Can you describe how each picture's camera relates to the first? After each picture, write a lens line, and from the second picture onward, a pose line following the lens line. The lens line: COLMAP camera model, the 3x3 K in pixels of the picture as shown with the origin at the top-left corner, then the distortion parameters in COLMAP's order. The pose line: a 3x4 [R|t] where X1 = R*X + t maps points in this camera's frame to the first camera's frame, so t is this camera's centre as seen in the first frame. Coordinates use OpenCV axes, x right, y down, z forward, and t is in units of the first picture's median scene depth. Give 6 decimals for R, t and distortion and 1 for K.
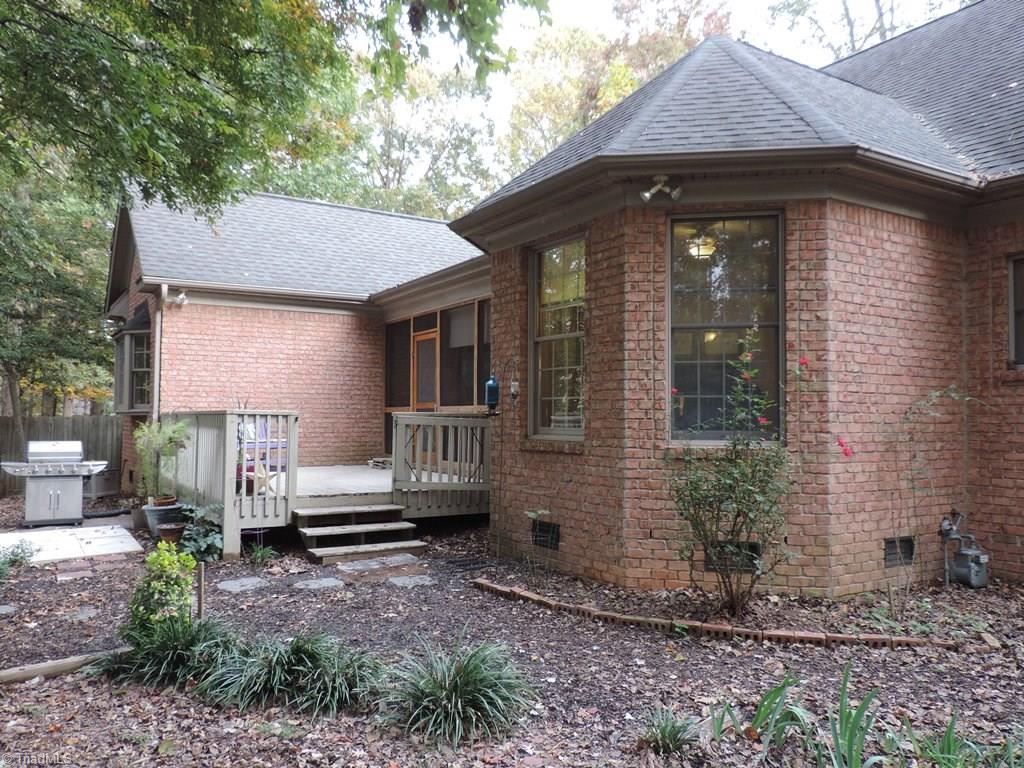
lens RADIAL K [[823.0, 0, 512.1], [0, 823.0, 382.3], [0, 0, 1]] dist [-0.006127, -0.001826]
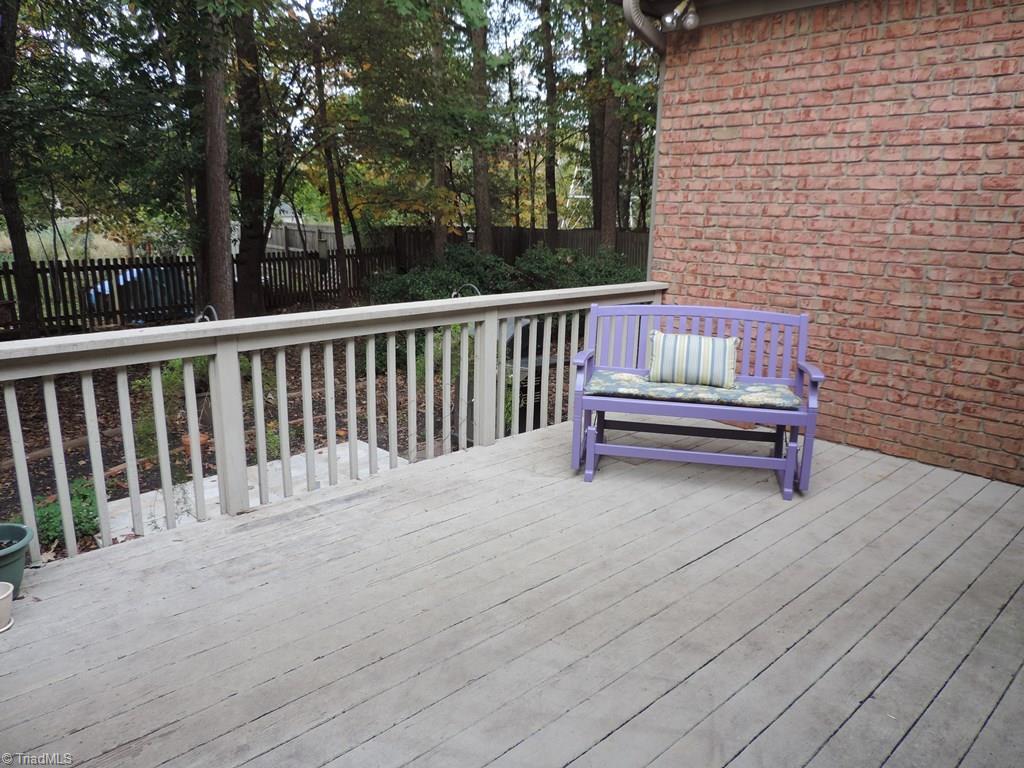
lens RADIAL K [[728.5, 0, 512.3], [0, 728.5, 387.6], [0, 0, 1]] dist [-0.009554, -0.004094]
pose [[0.211786, 0.237756, -0.947955, -0.020682], [0.028830, 0.968016, 0.249228, -0.011776], [0.976891, -0.080112, 0.198157, 0.788599]]
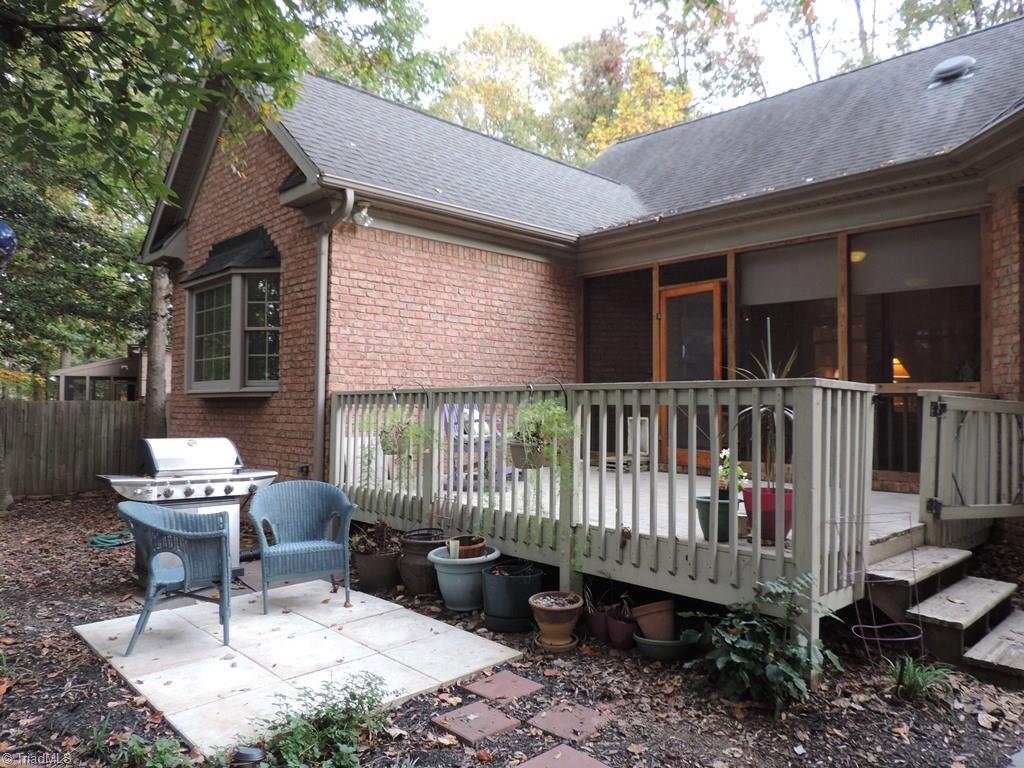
lens RADIAL K [[728.5, 0, 513.4], [0, 728.5, 386.3], [0, 0, 1]] dist [-0.009554, -0.004094]
pose [[0.979369, 0.010550, 0.201804, -0.382284], [-0.014239, 0.999757, 0.016834, 0.019919], [-0.201577, -0.019361, 0.979281, 0.392252]]
